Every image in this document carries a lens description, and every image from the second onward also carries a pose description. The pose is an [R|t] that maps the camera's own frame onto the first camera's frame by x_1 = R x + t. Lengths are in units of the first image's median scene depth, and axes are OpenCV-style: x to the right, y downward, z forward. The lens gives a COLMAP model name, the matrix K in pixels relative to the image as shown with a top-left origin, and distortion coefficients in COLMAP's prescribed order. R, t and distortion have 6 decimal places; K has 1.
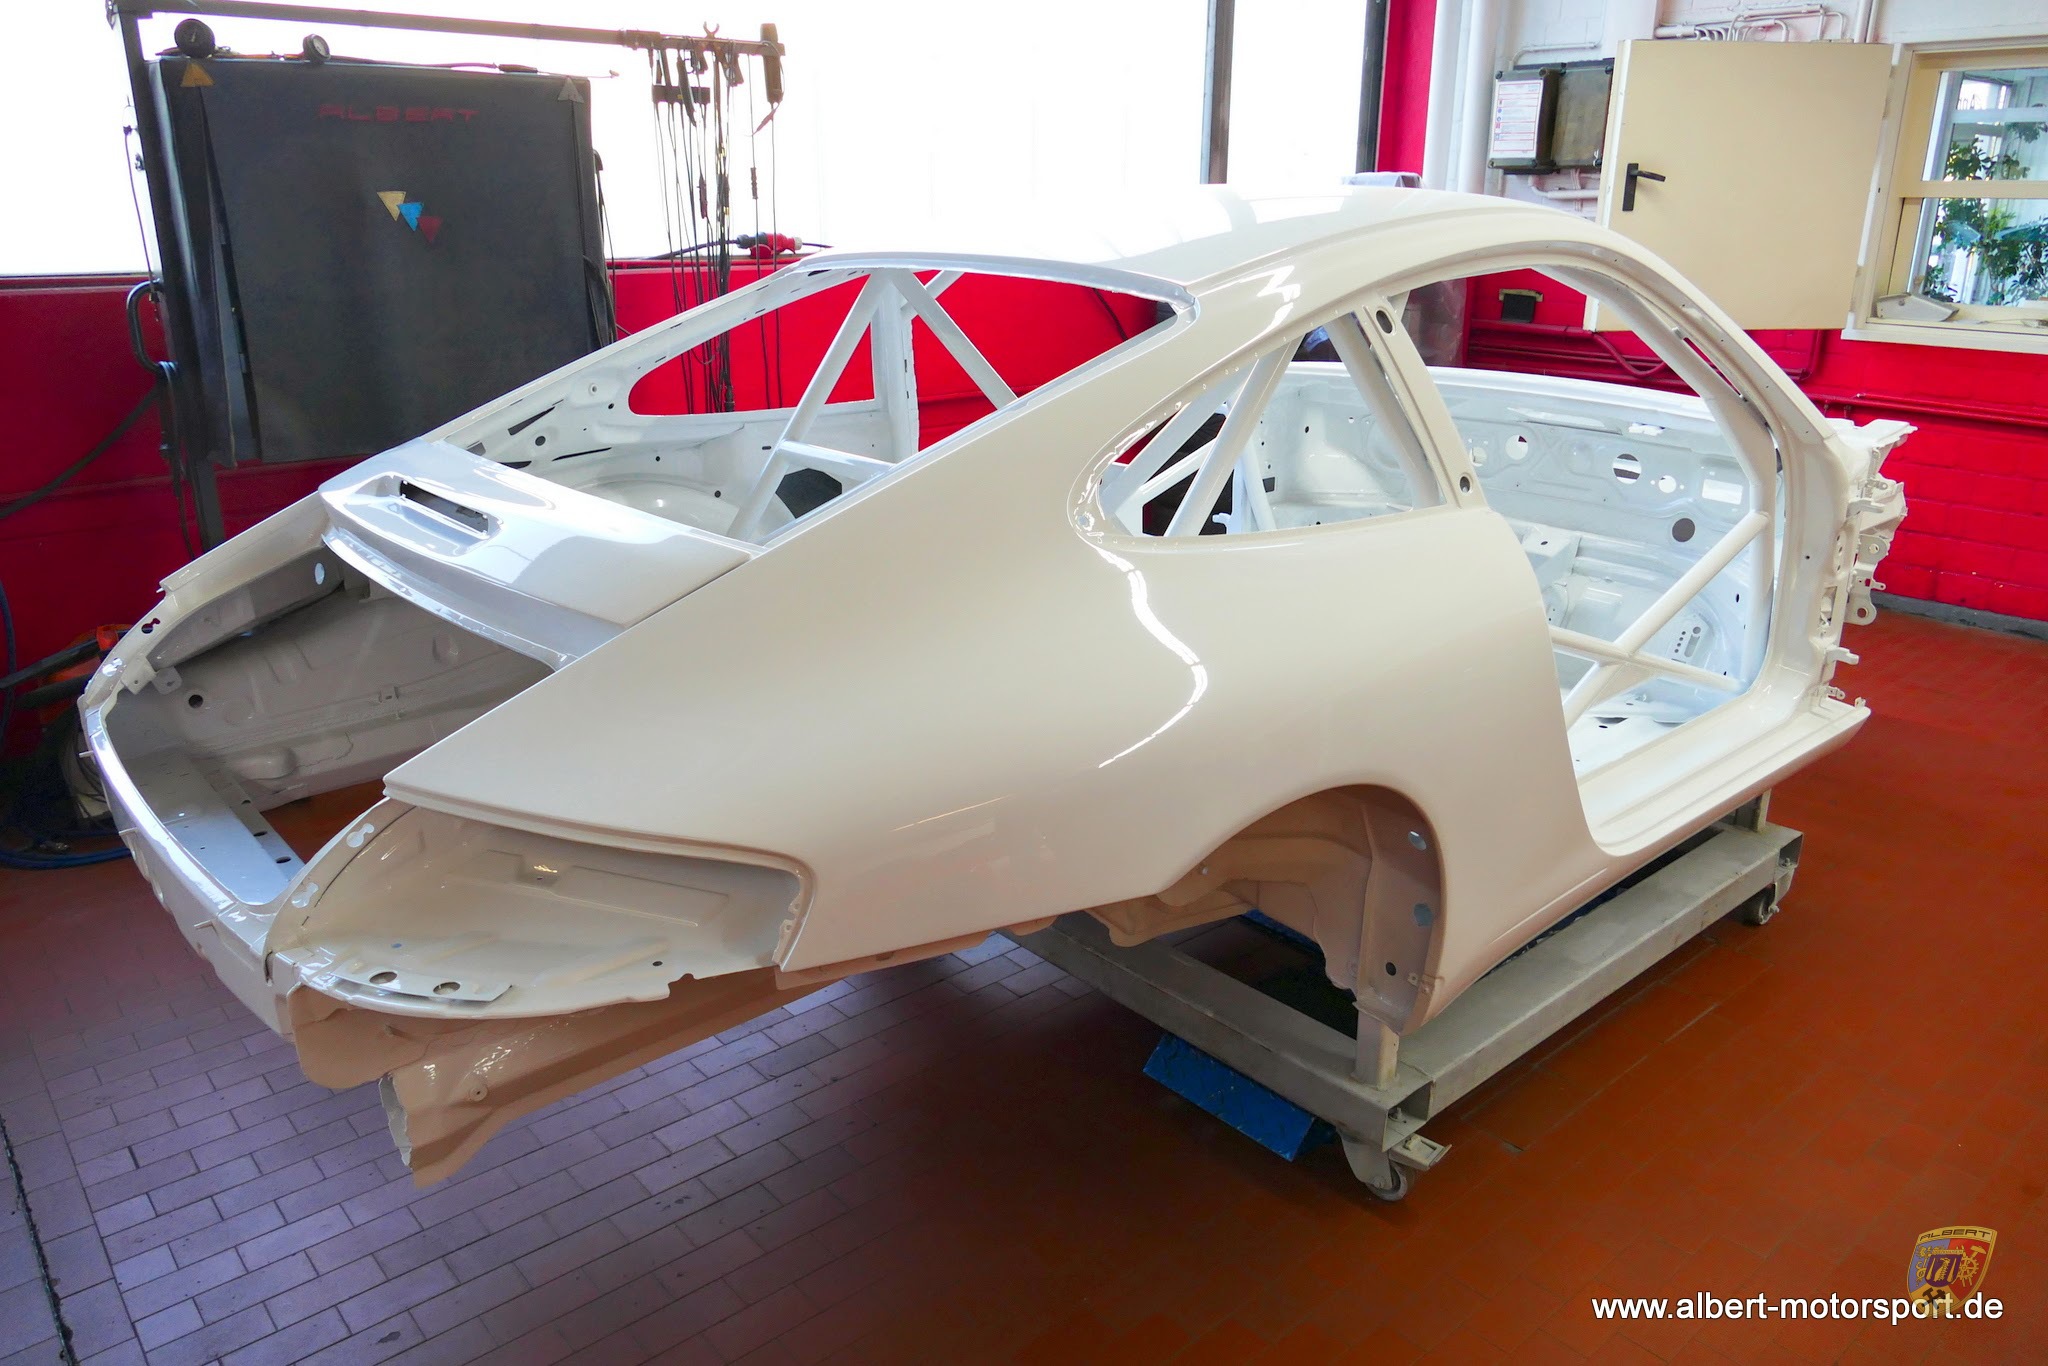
lens RADIAL K [[1463.7, 0, 1029.6], [0, 1463.7, 681.9], [0, 0, 1]] dist [-0.014360, 0.000514]
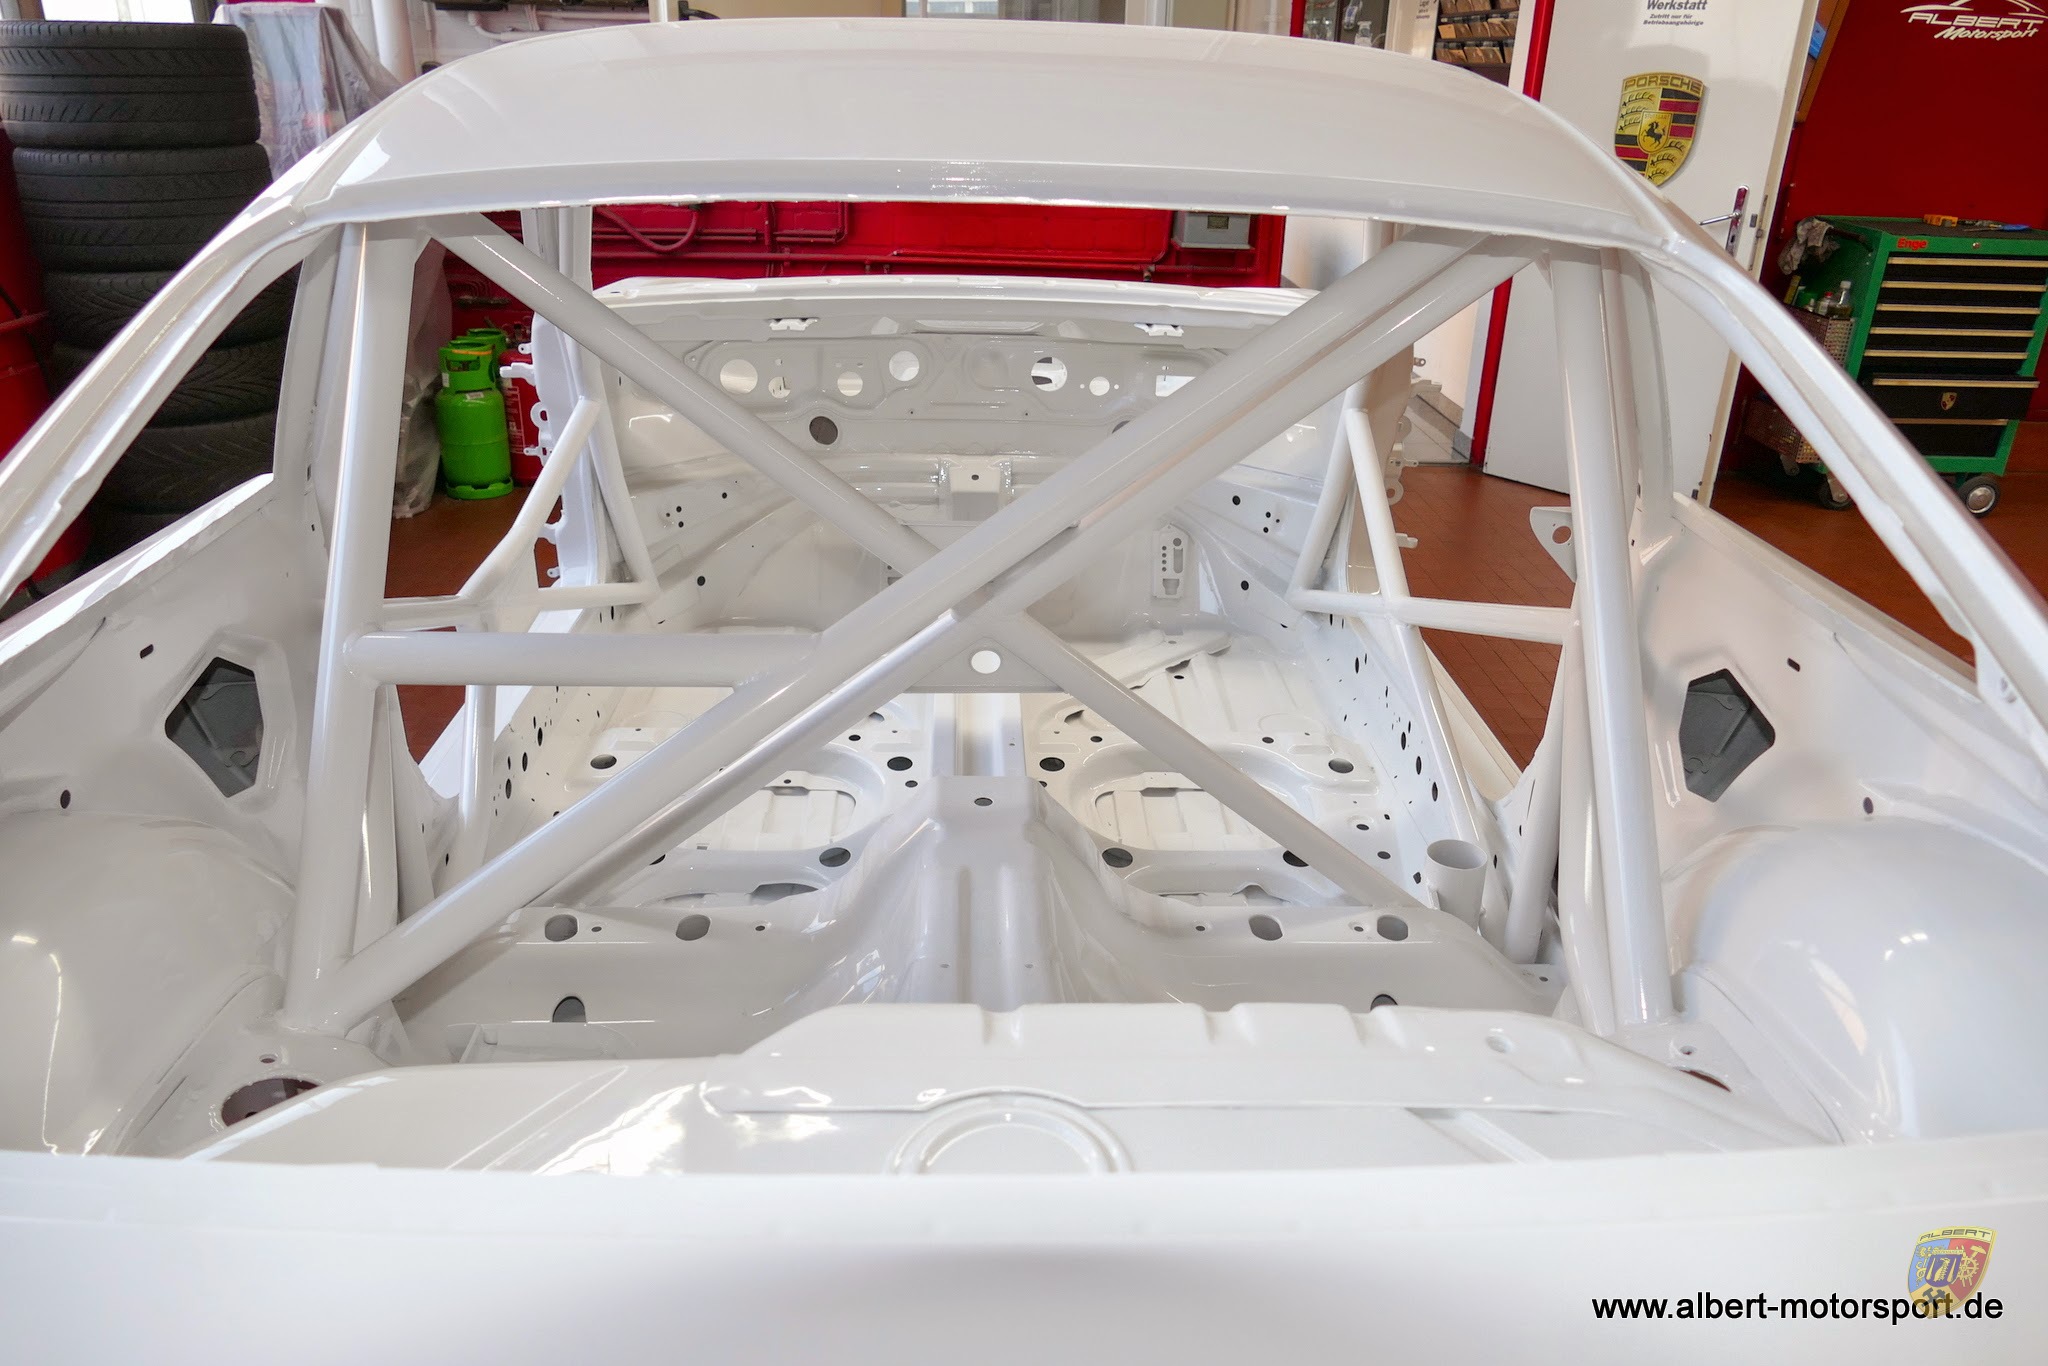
lens RADIAL K [[1463.7, 0, 1020.9], [0, 1463.7, 686.8], [0, 0, 1]] dist [-0.014360, 0.000514]
pose [[0.632845, -0.299147, 0.714156, -0.158388], [0.228092, 0.953448, 0.197261, -0.085458], [-0.739920, 0.038057, 0.671618, 0.262879]]
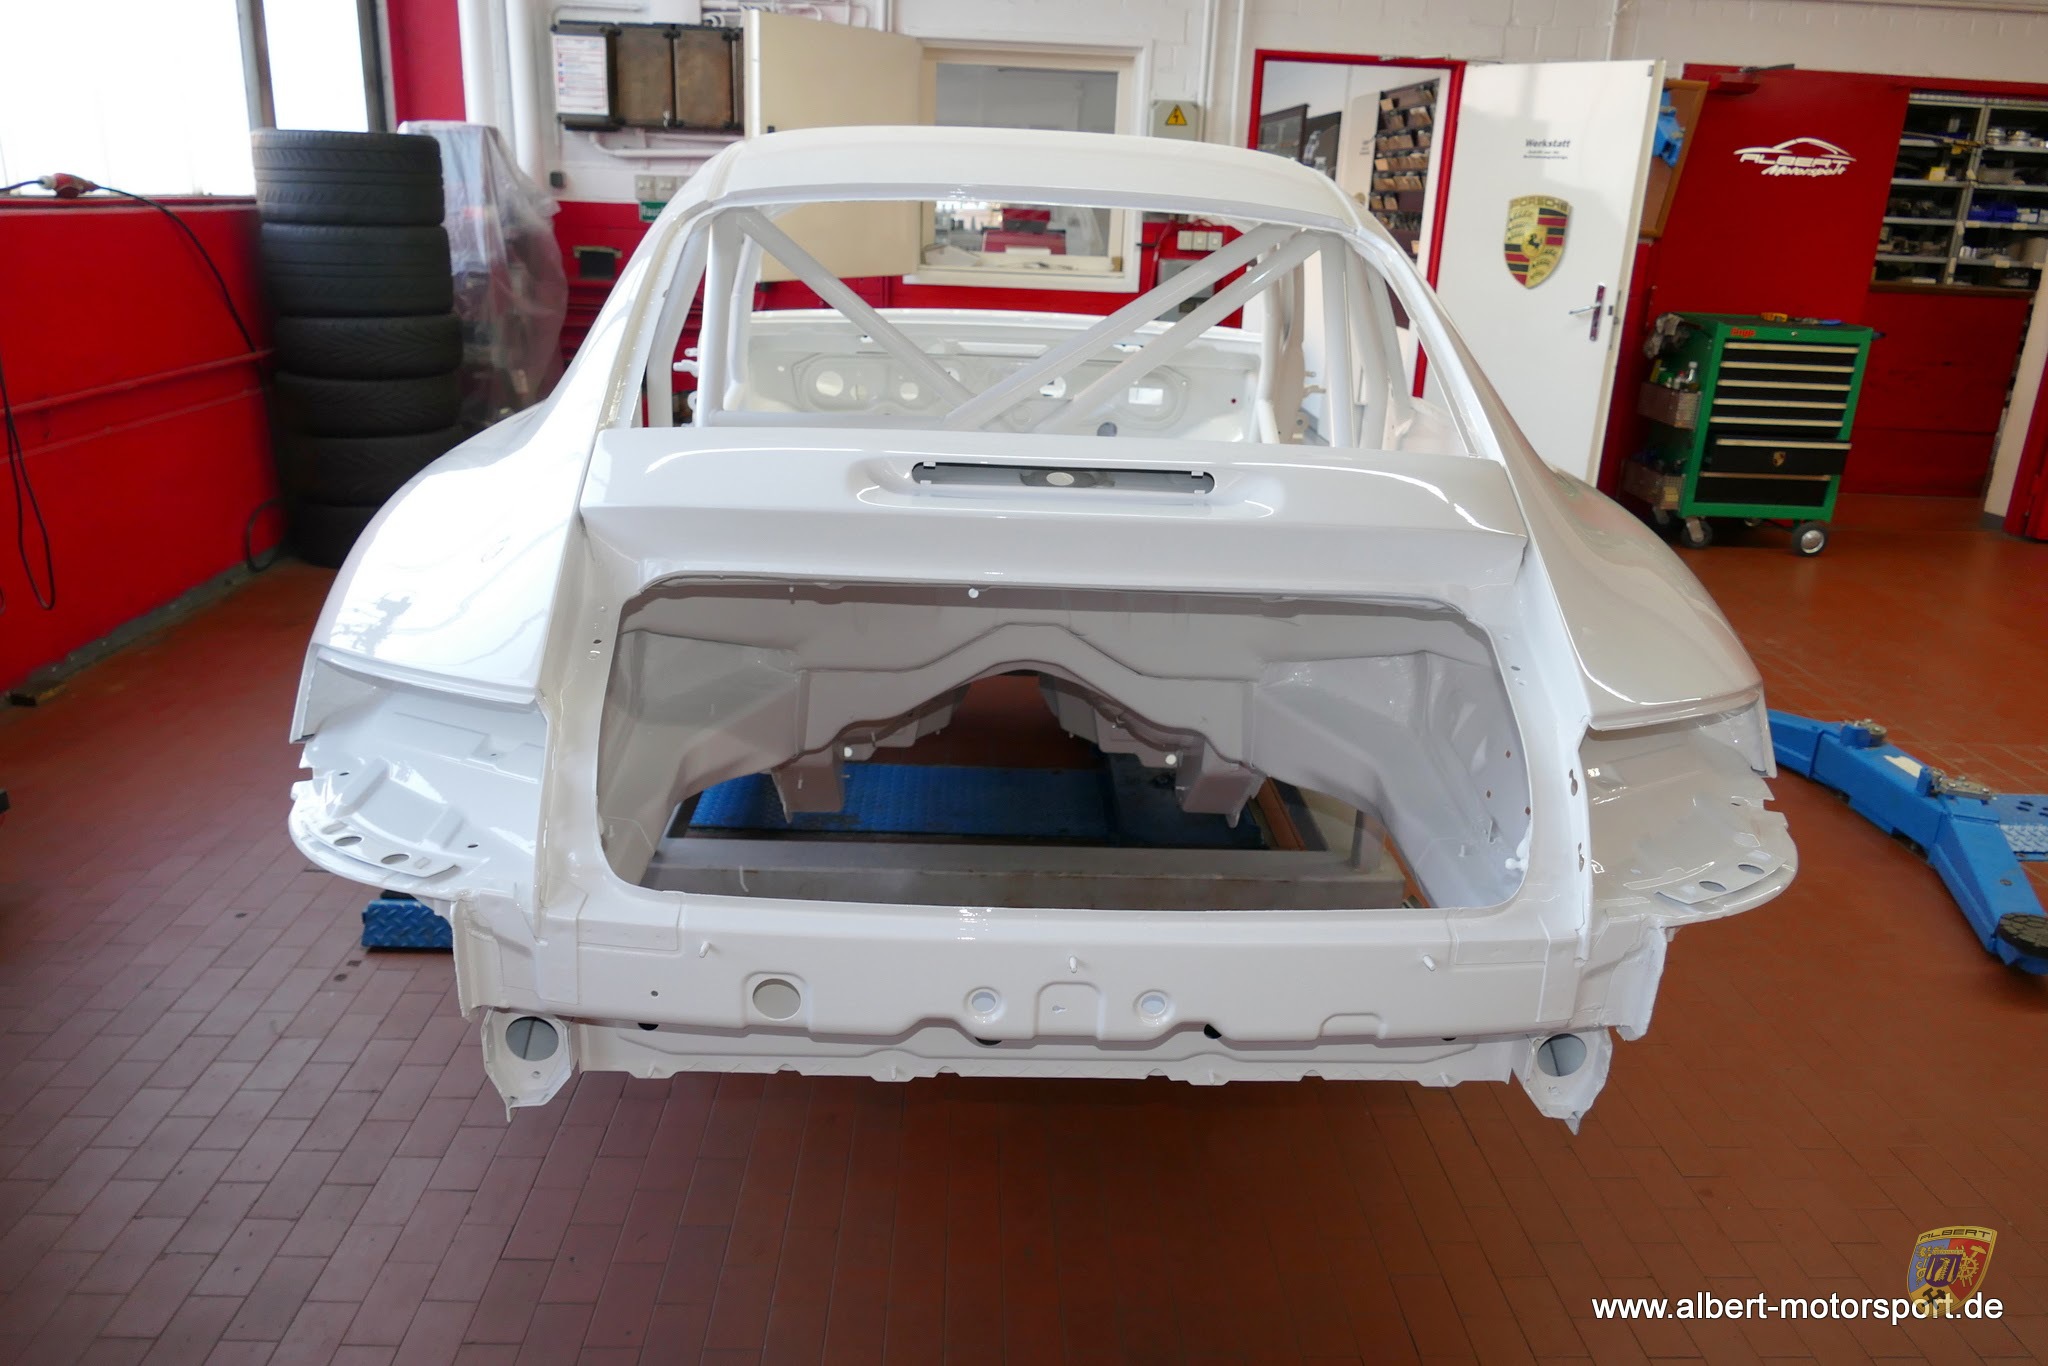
lens RADIAL K [[1463.7, 0, 1025.7], [0, 1463.7, 683.9], [0, 0, 1]] dist [-0.014360, 0.000514]
pose [[0.630456, -0.228339, 0.741881, -0.319814], [0.212460, 0.970018, 0.118005, -0.034322], [-0.746583, 0.083223, 0.660067, 0.149692]]
